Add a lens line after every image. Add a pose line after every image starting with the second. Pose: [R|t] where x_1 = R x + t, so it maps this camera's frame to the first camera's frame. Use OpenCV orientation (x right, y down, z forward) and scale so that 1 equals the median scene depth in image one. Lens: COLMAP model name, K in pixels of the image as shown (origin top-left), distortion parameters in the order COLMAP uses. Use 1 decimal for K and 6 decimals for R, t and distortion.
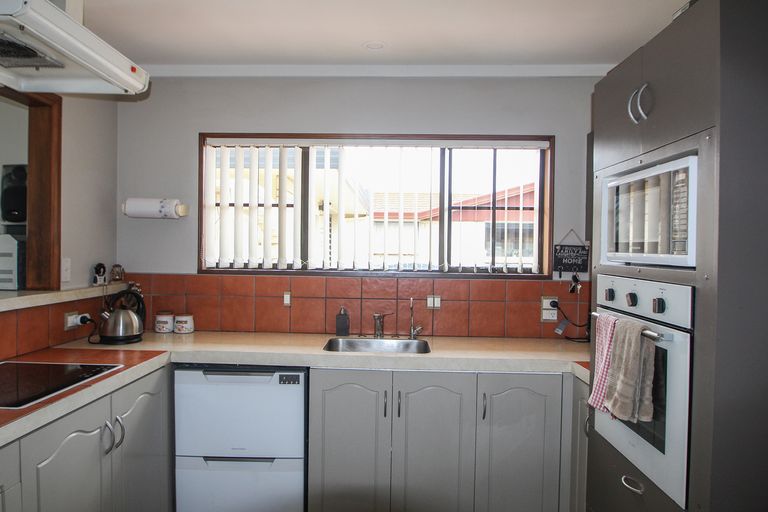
lens RADIAL K [[500.9, 0, 384.0], [0, 500.9, 256.0], [0, 0, 1]] dist [-0.044158, -0.001512]
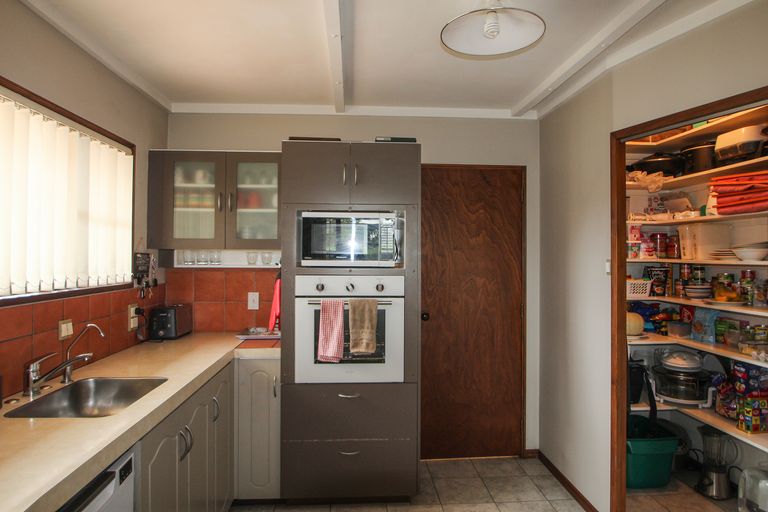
lens RADIAL K [[500.9, 0, 384.0], [0, 500.9, 256.0], [0, 0, 1]] dist [-0.044158, -0.001512]
pose [[-0.092576, -0.011435, 0.995640, -0.573424], [0.007216, 0.999900, 0.012155, -0.019669], [-0.995679, 0.008310, -0.092485, 0.480911]]
